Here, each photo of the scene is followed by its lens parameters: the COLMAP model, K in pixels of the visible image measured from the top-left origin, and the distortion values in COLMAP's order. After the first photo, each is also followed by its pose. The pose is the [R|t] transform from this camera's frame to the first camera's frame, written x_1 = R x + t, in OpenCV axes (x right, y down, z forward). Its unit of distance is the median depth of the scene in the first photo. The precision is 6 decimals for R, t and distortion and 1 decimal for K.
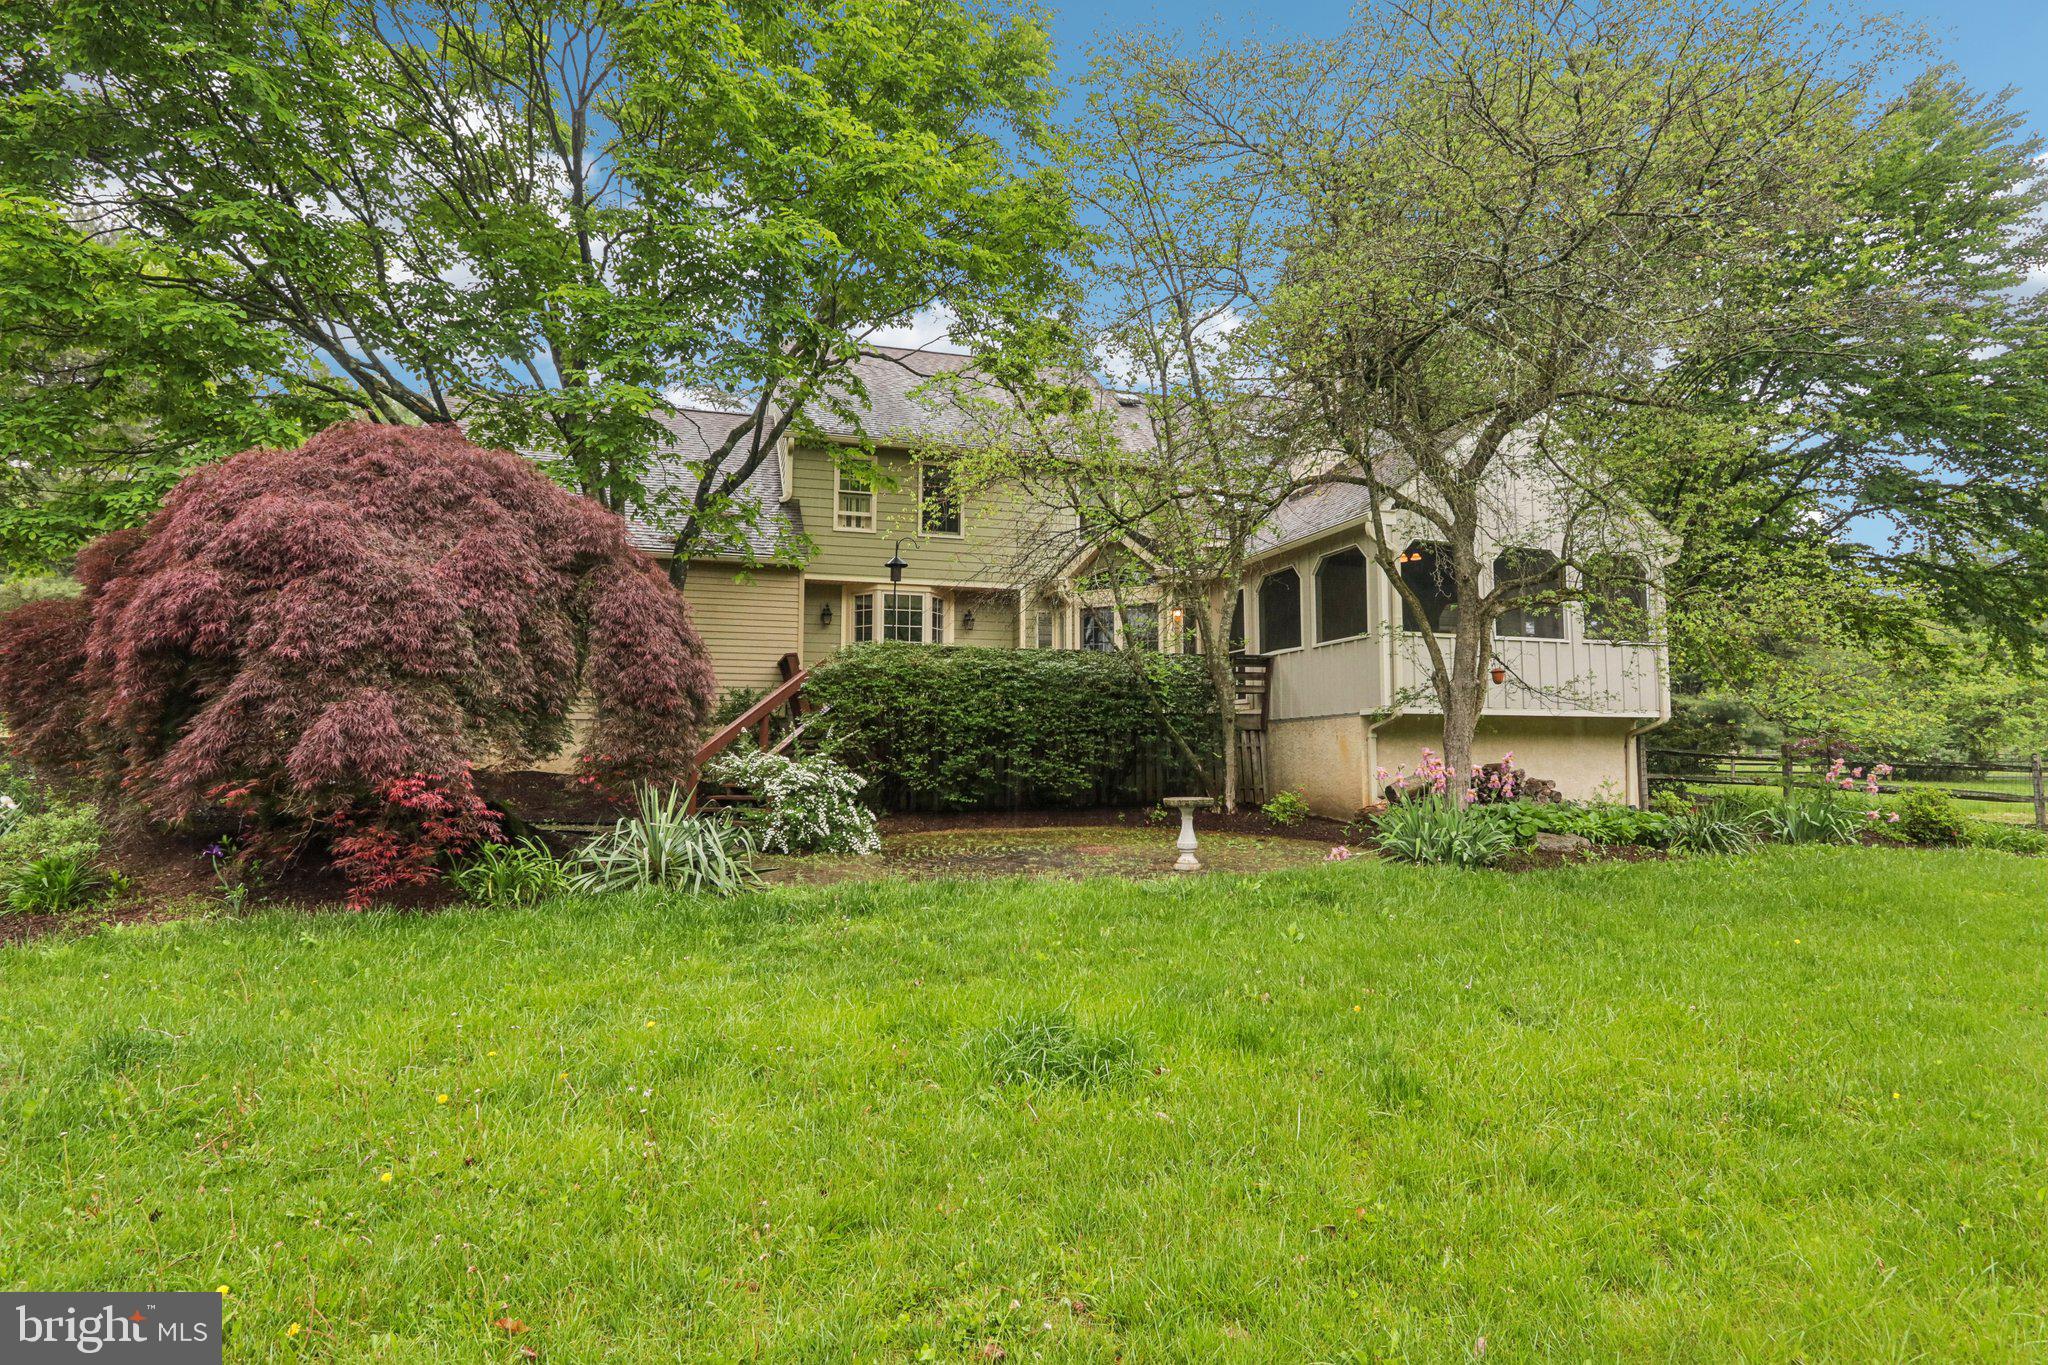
lens RADIAL K [[1138.2, 0, 1017.5], [0, 1138.2, 684.2], [0, 0, 1]] dist [0.002039, 0.000876]
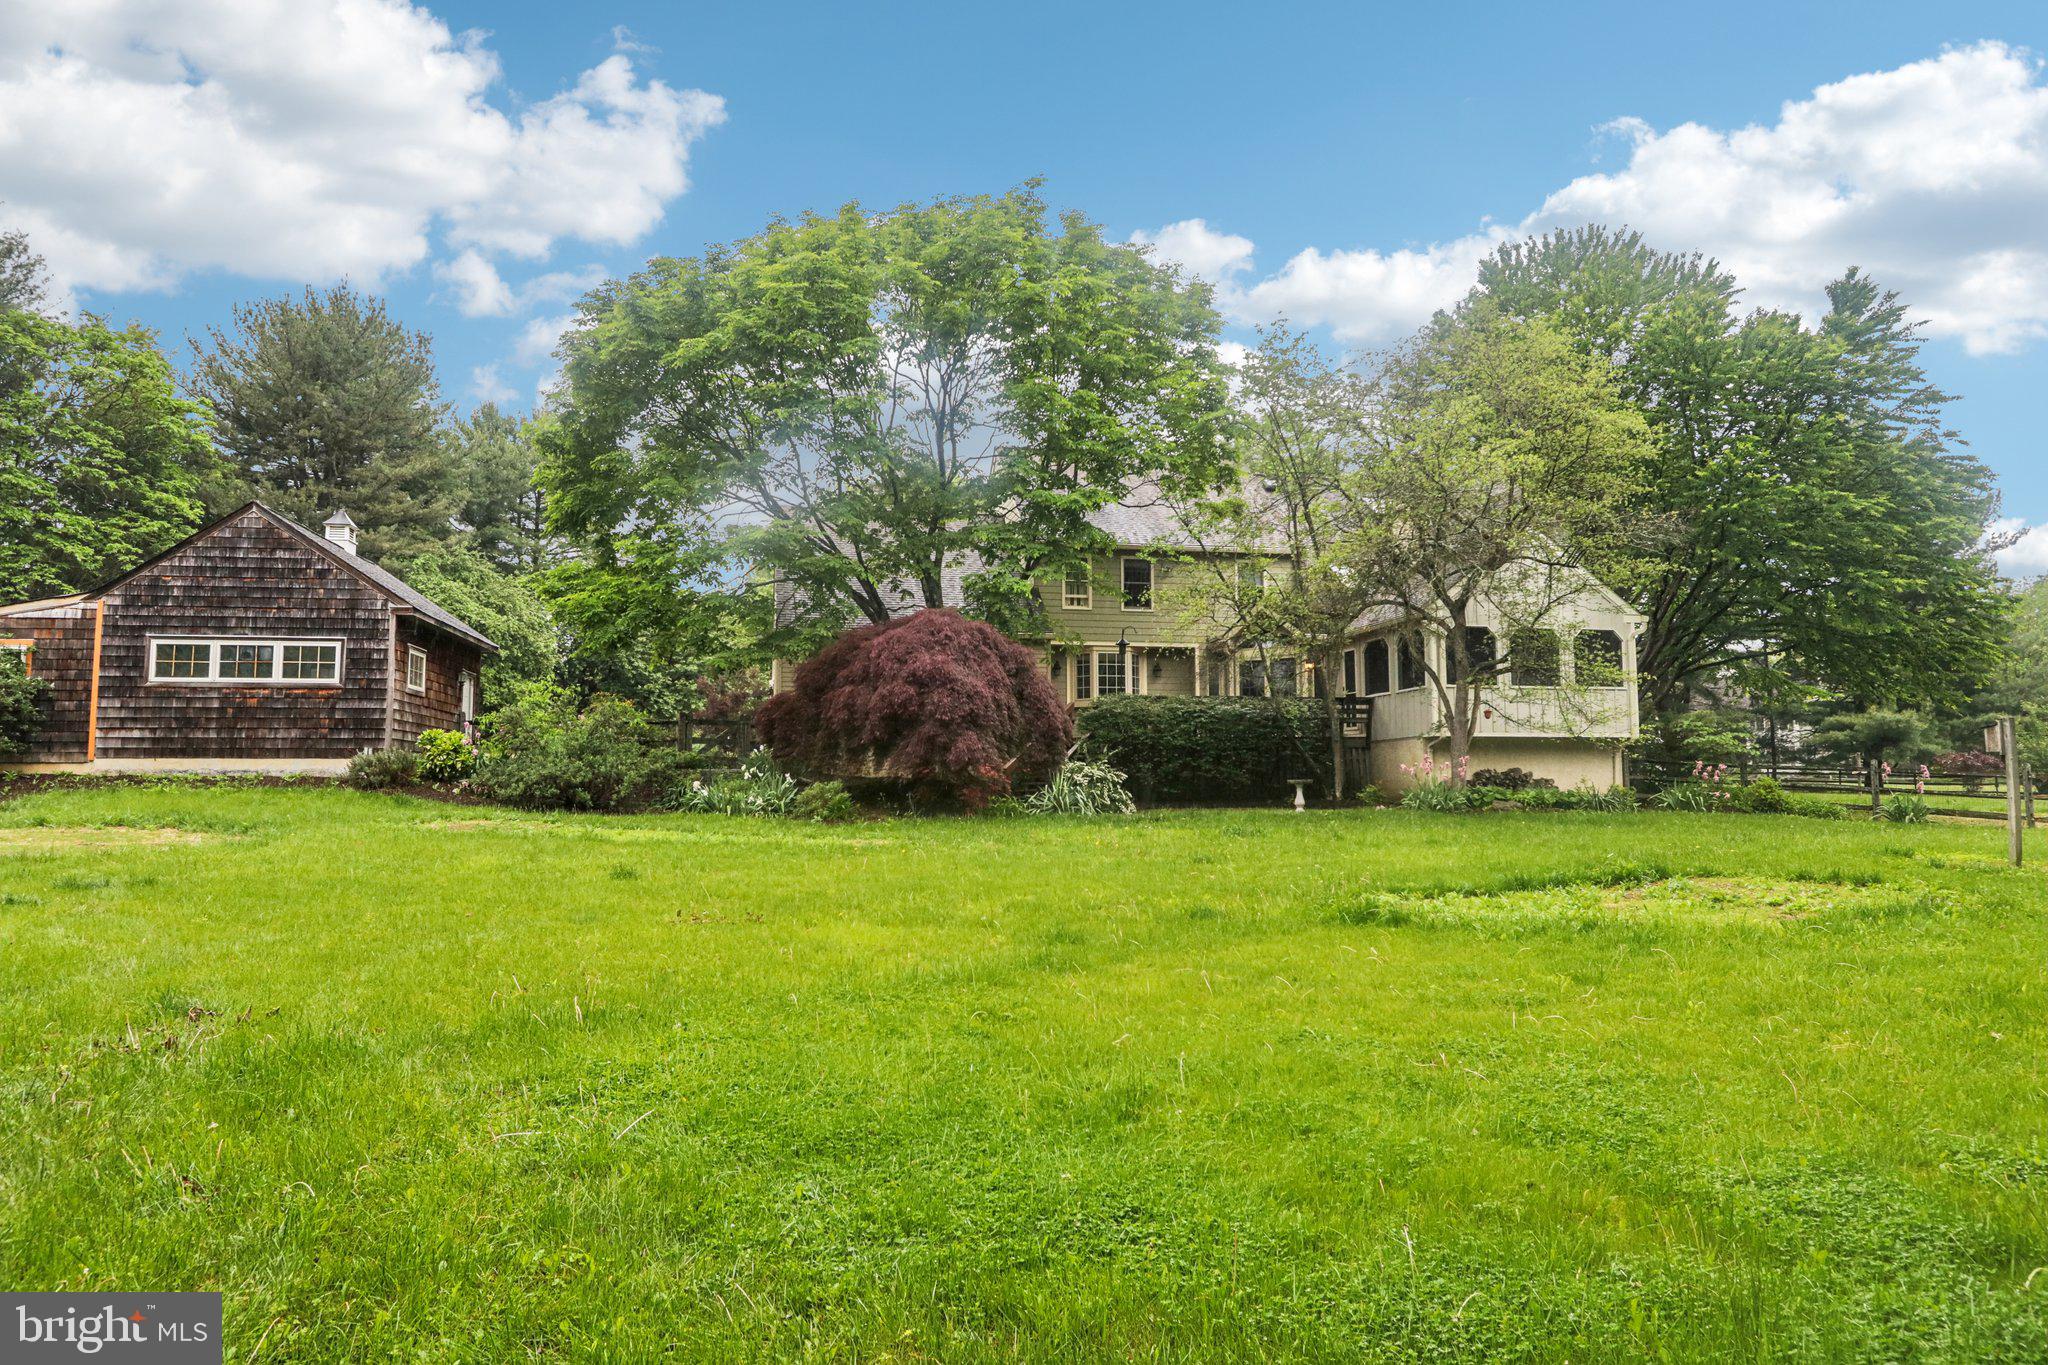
lens RADIAL K [[1407.7, 0, 1033.1], [0, 1407.7, 682.5], [0, 0, 1]] dist [-0.009090, -0.001512]
pose [[0.996551, -0.011906, -0.082121, -0.071789], [0.010767, 0.999840, -0.014298, -0.025869], [0.082278, 0.013365, 0.996520, -0.949876]]
